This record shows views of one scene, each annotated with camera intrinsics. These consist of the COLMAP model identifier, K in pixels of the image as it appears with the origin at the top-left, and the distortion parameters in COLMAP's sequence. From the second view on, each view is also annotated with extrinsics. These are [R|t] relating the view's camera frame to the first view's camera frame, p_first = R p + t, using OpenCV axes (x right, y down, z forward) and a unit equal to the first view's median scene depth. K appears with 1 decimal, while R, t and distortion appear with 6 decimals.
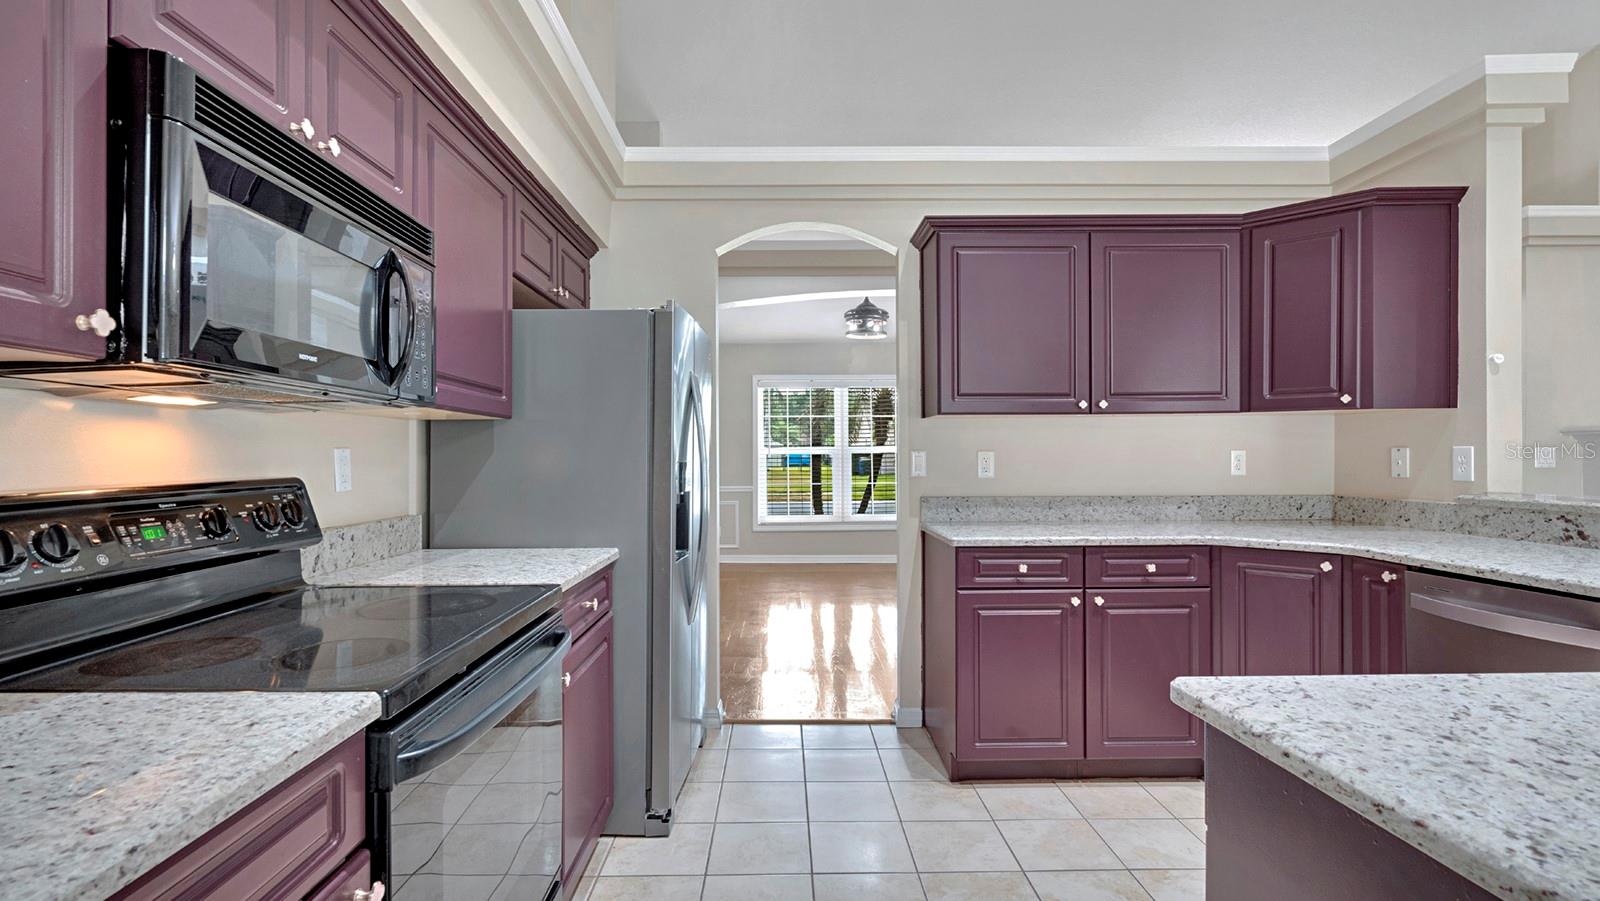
lens RADIAL K [[750.8, 0, 796.9], [0, 750.8, 451.8], [0, 0, 1]] dist [-0.003508, 0.002644]
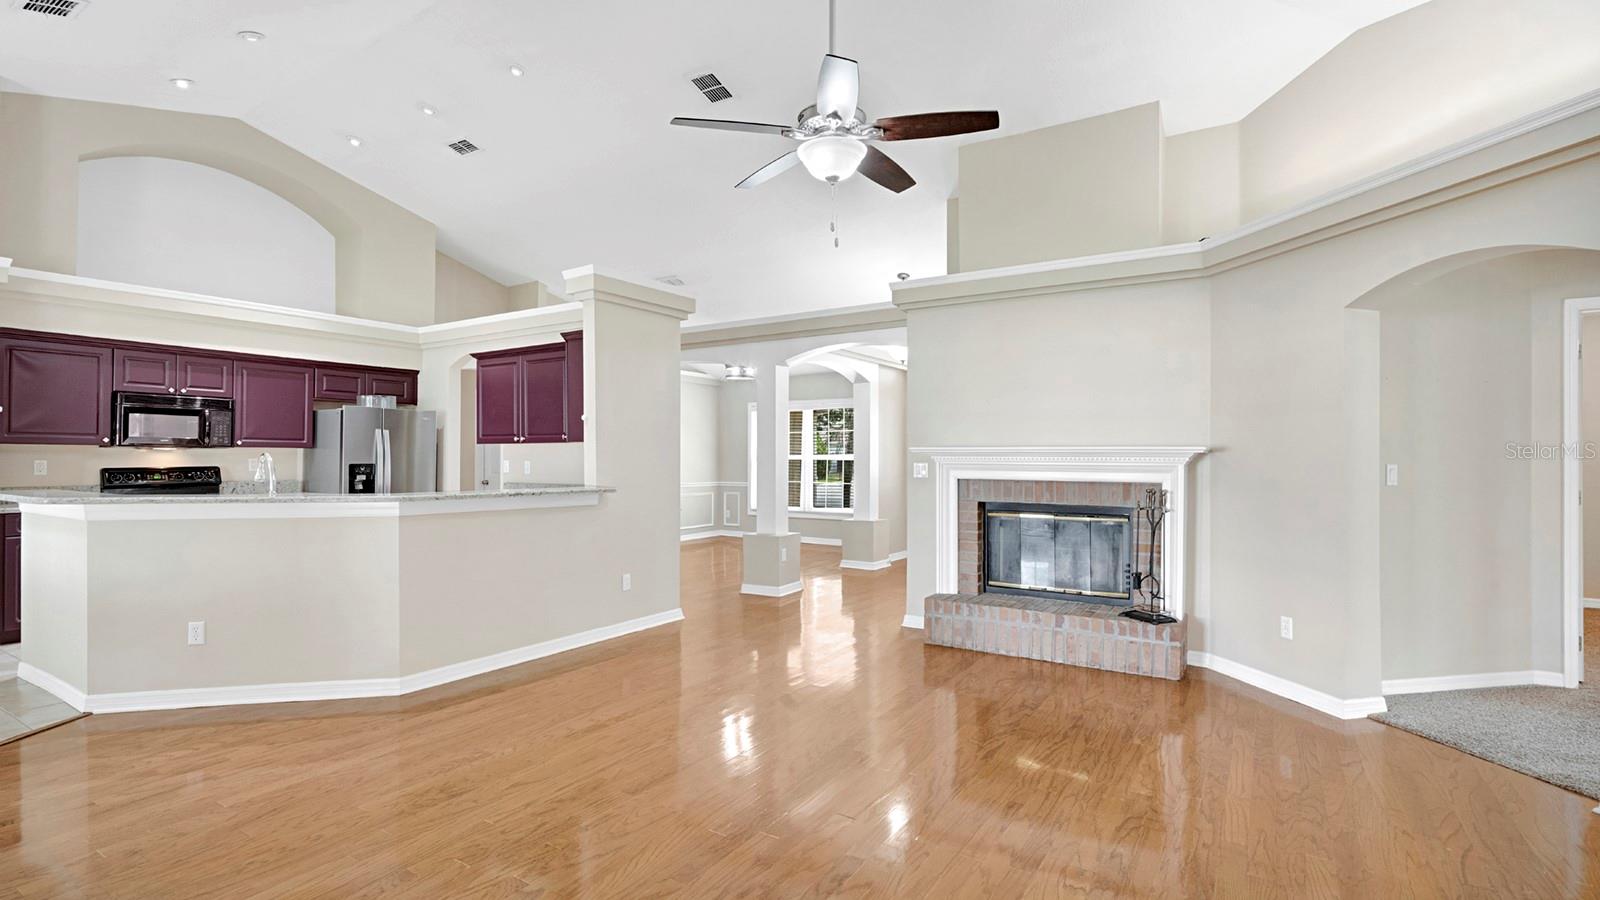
lens RADIAL K [[750.8, 0, 789.1], [0, 750.8, 457.4], [0, 0, 1]] dist [-0.003508, 0.002644]
pose [[0.832523, 0.009758, -0.553905, 2.160211], [-0.006169, 0.999946, 0.008344, -0.034133], [0.553956, -0.003529, 0.832538, -0.304053]]
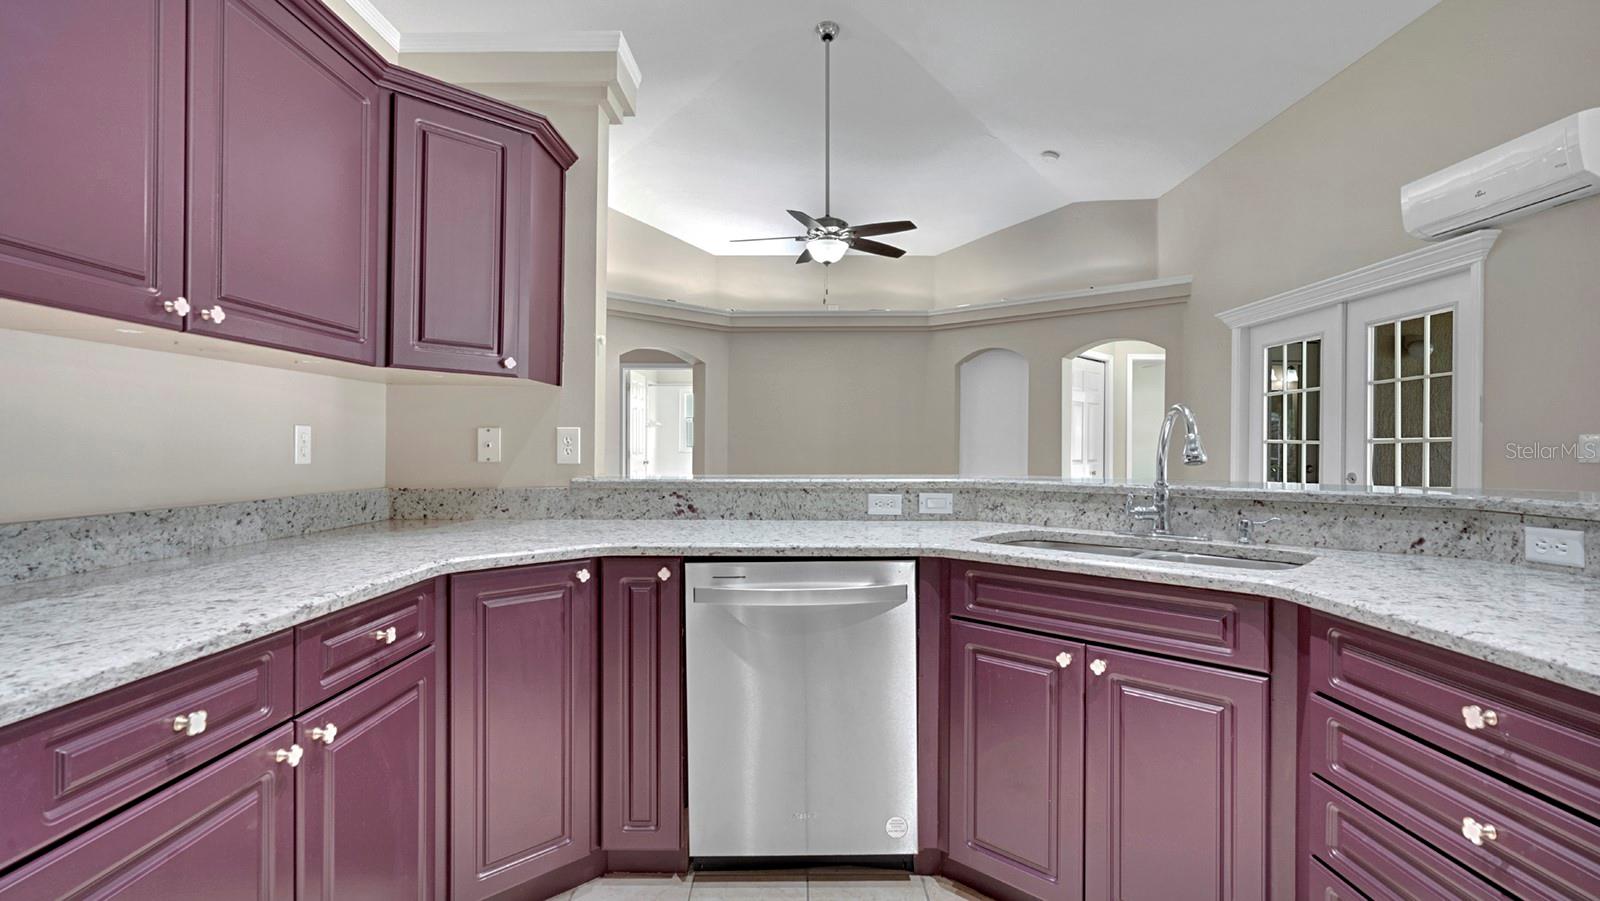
lens RADIAL K [[750.8, 0, 792.8], [0, 750.8, 443.5], [0, 0, 1]] dist [-0.003508, 0.002644]
pose [[0.029327, 0.010975, 0.999510, -0.048937], [-0.007191, 0.999916, -0.010768, 0.019620], [-0.999544, -0.006872, 0.029404, 0.625405]]
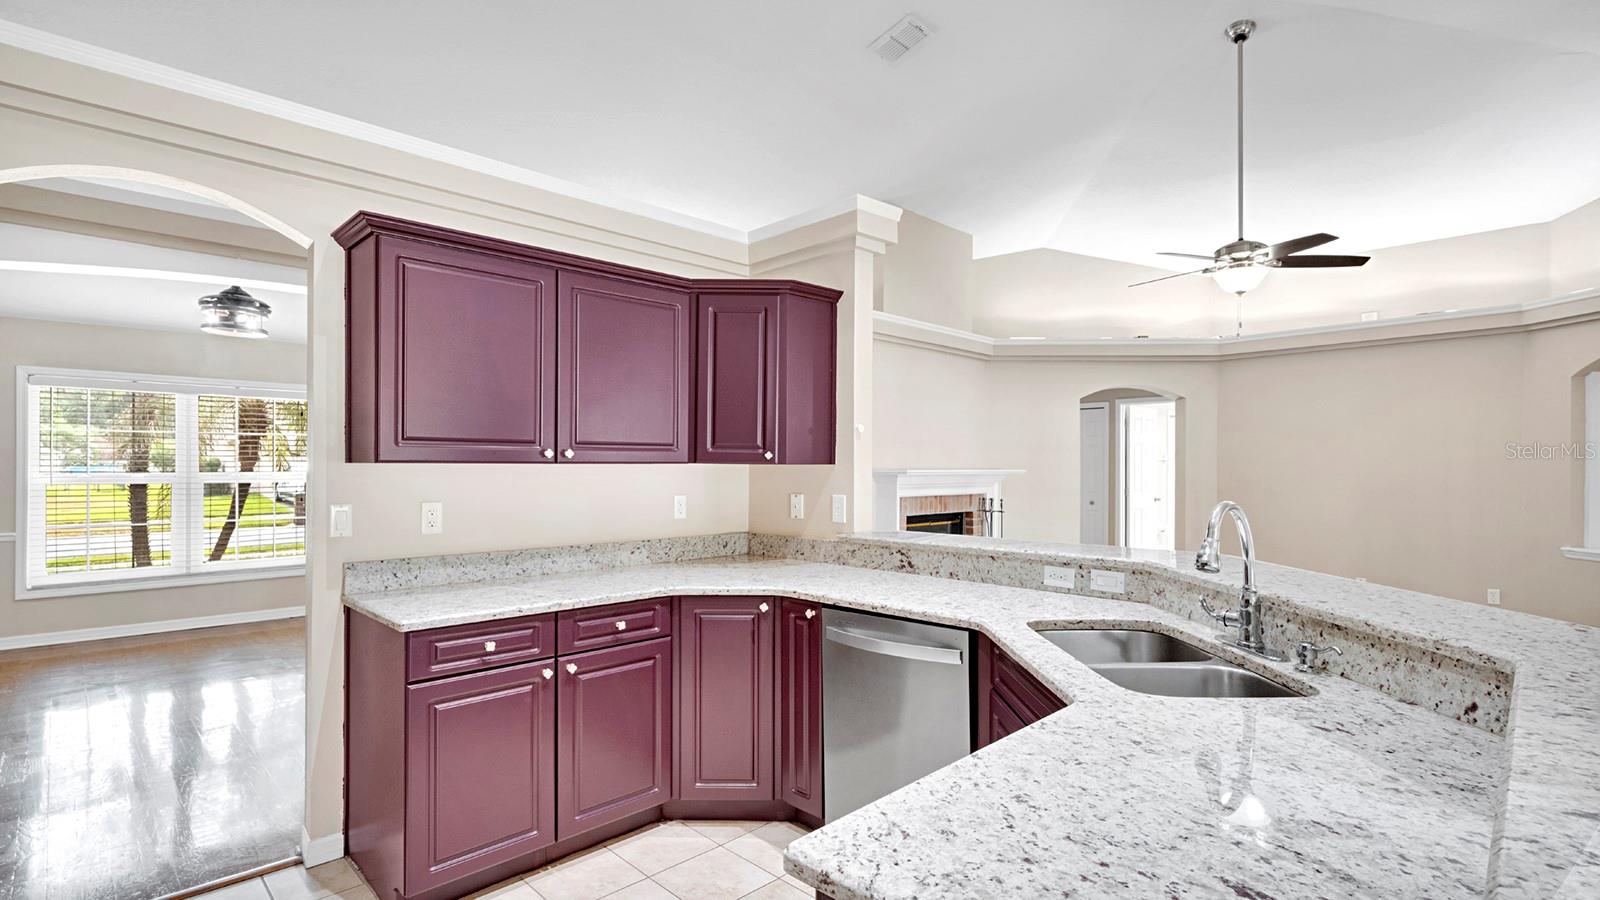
lens RADIAL K [[750.8, 0, 796.9], [0, 750.8, 465.1], [0, 0, 1]] dist [-0.003508, 0.002644]
pose [[0.726552, 0.008403, 0.687060, -0.034121], [-0.008472, 0.999959, -0.003271, -0.048507], [-0.687059, -0.003444, 0.726593, 0.113933]]
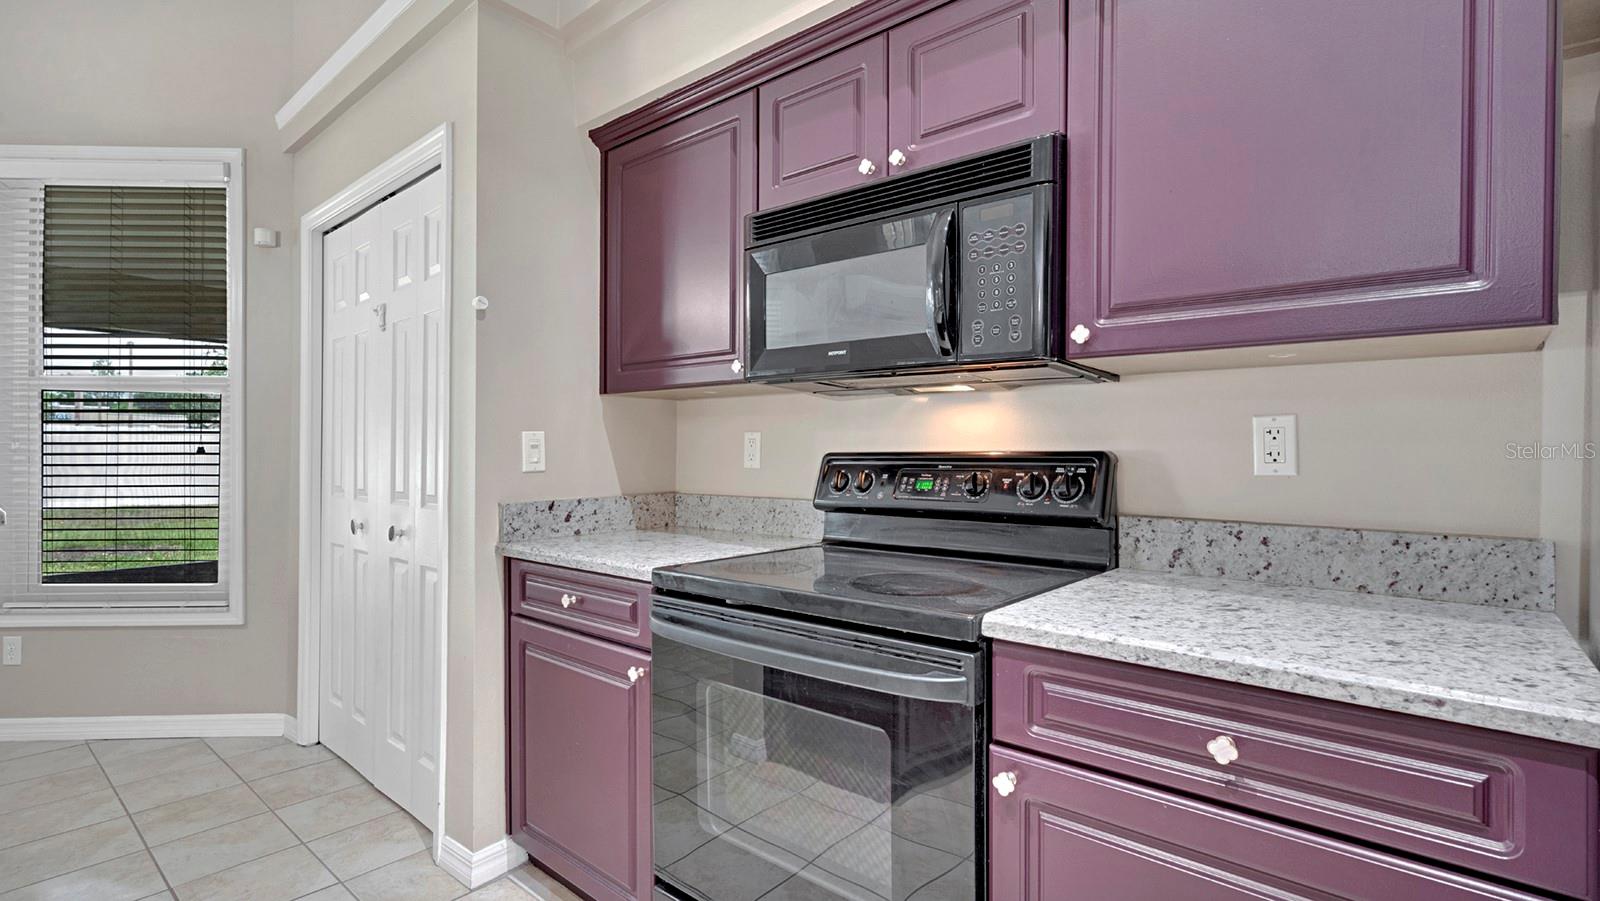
lens RADIAL K [[750.8, 0, 808.3], [0, 750.8, 456.7], [0, 0, 1]] dist [-0.003508, 0.002644]
pose [[-0.670880, 0.001557, -0.741564, 0.147133], [-0.000469, 0.999997, 0.002524, 0.022213], [0.741566, 0.002041, -0.670877, 0.768385]]
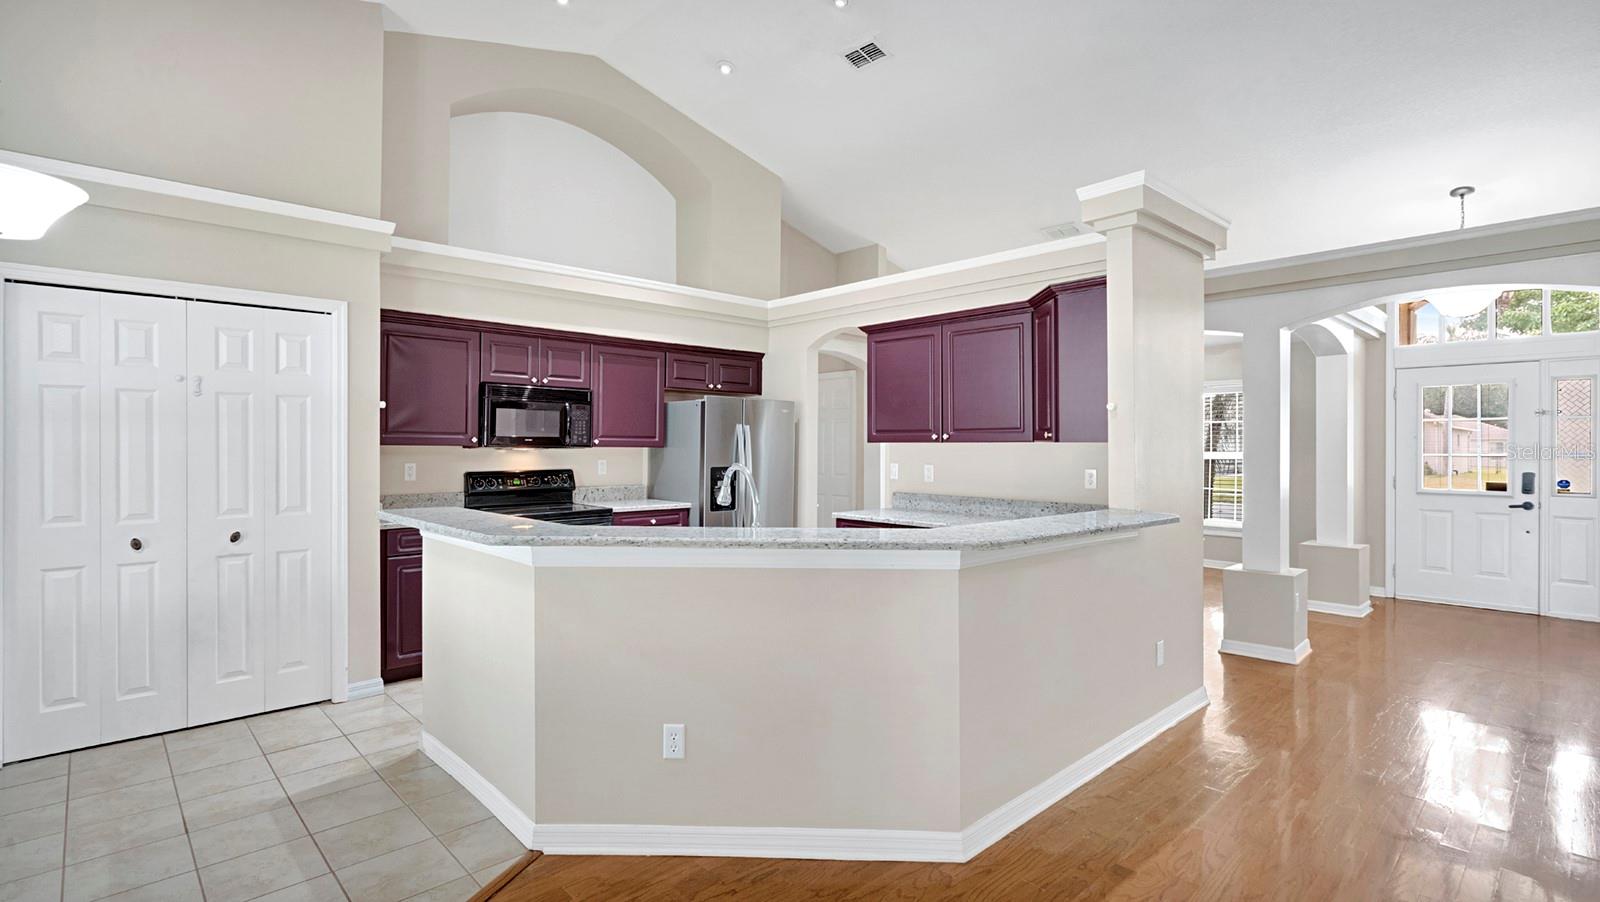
lens RADIAL K [[754.1, 0, 780.2], [0, 754.1, 448.9], [0, 0, 1]] dist [0.002603, 0.002478]
pose [[0.667351, 0.012209, -0.744643, 1.332388], [-0.005120, 0.999917, 0.011806, -0.054342], [0.744726, -0.004066, 0.667358, -0.274464]]
